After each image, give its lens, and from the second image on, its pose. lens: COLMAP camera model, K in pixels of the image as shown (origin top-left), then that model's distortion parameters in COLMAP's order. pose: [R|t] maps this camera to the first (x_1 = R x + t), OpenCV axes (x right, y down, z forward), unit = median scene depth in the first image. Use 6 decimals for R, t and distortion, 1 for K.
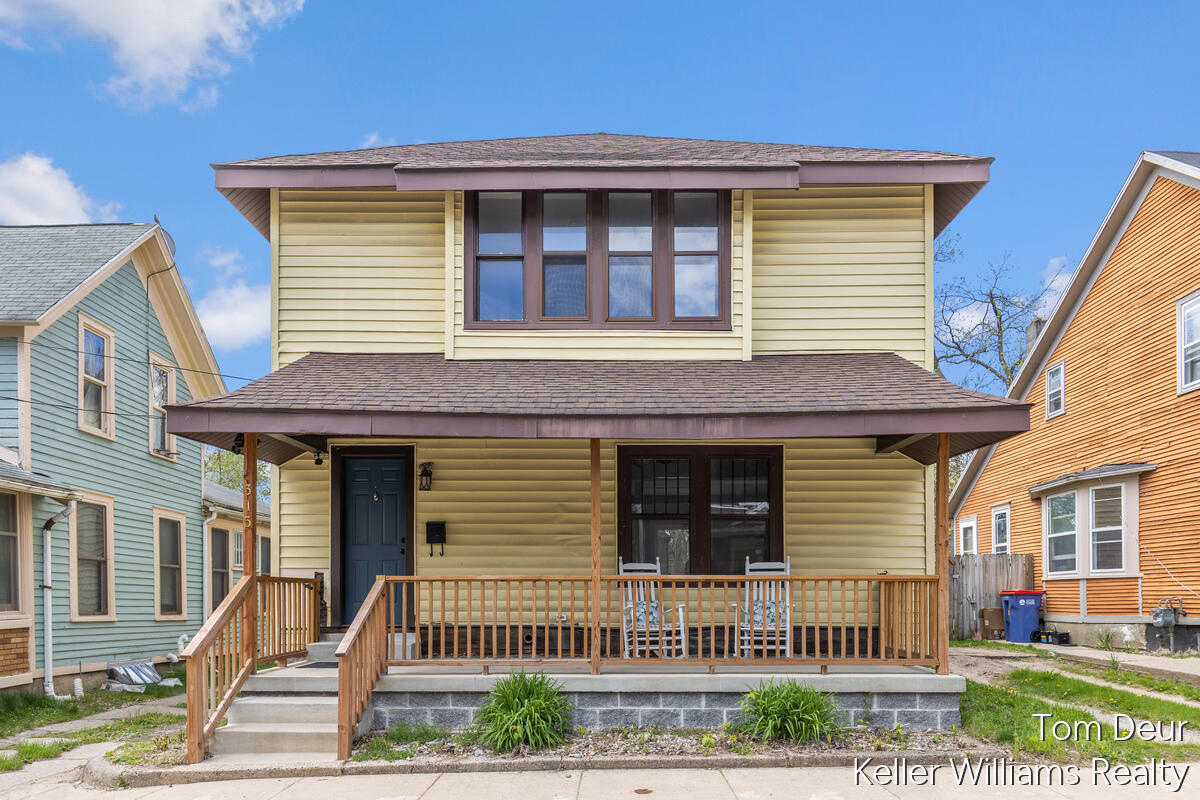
lens RADIAL K [[722.8, 0, 600.0], [0, 722.8, 400.0], [0, 0, 1]] dist [0.010169, 0.001039]
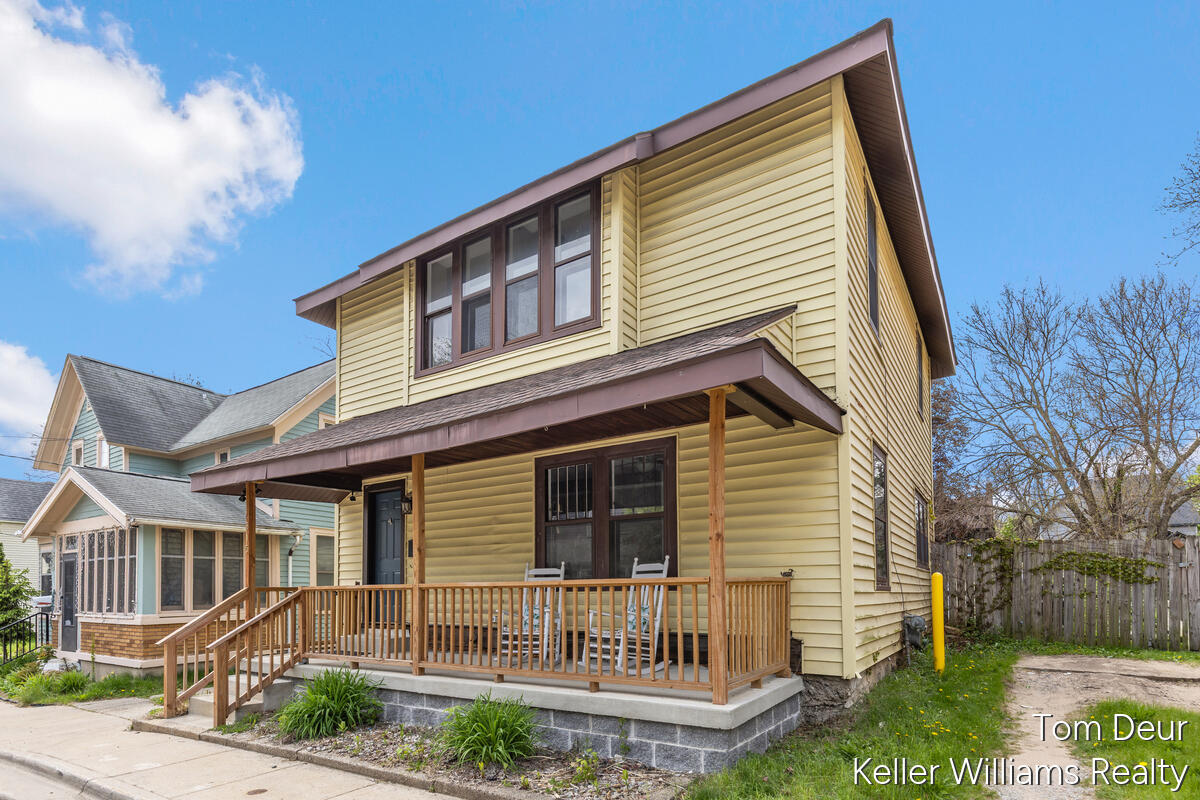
lens RADIAL K [[597.2, 0, 600.2], [0, 597.2, 429.0], [0, 0, 1]] dist [-0.002244, -0.000395]
pose [[0.838554, -0.149845, -0.523807, 0.599576], [0.151337, 0.987662, -0.040267, 0.073990], [0.523378, -0.045505, 0.850885, 0.320196]]
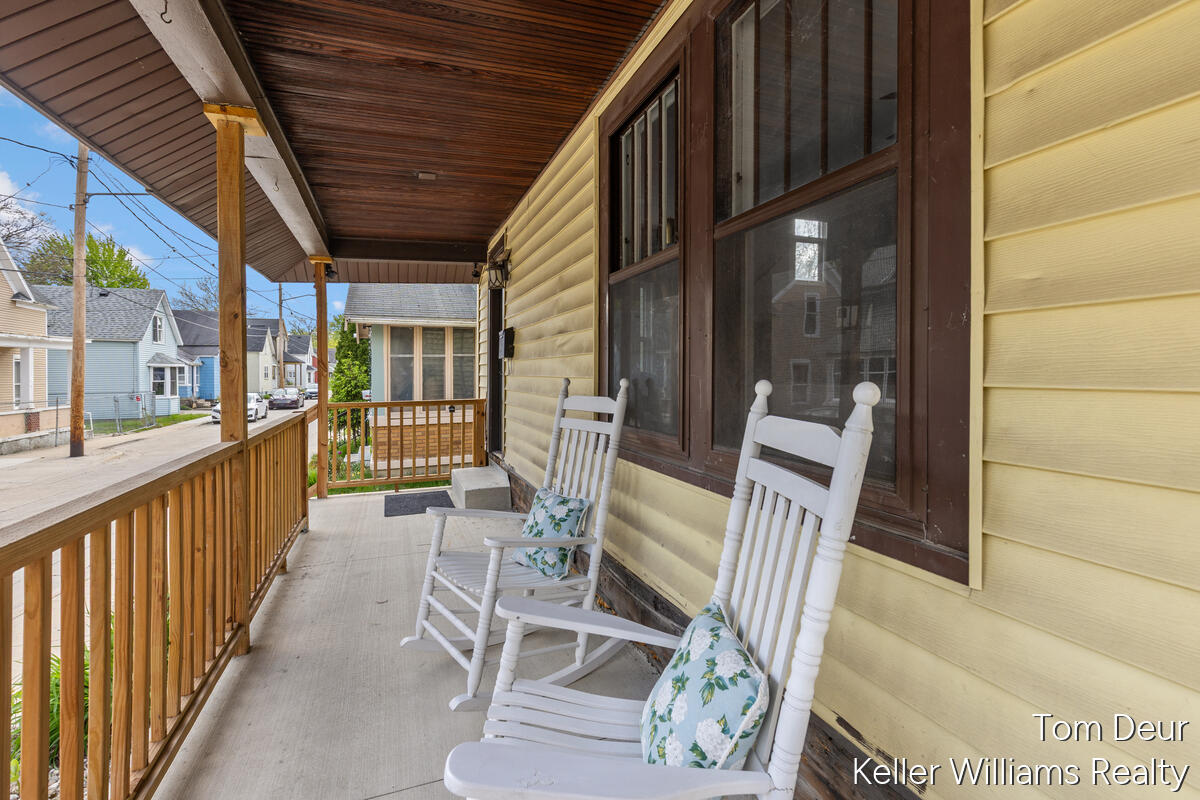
lens RADIAL K [[575.8, 0, 600.0], [0, 575.8, 374.8], [0, 0, 1]] dist [0.001363, 0.000134]
pose [[0.344174, 0.001710, -0.938904, 0.346633], [0.255718, 0.962024, 0.095490, 0.185960], [0.903412, -0.272960, 0.330666, 0.903464]]
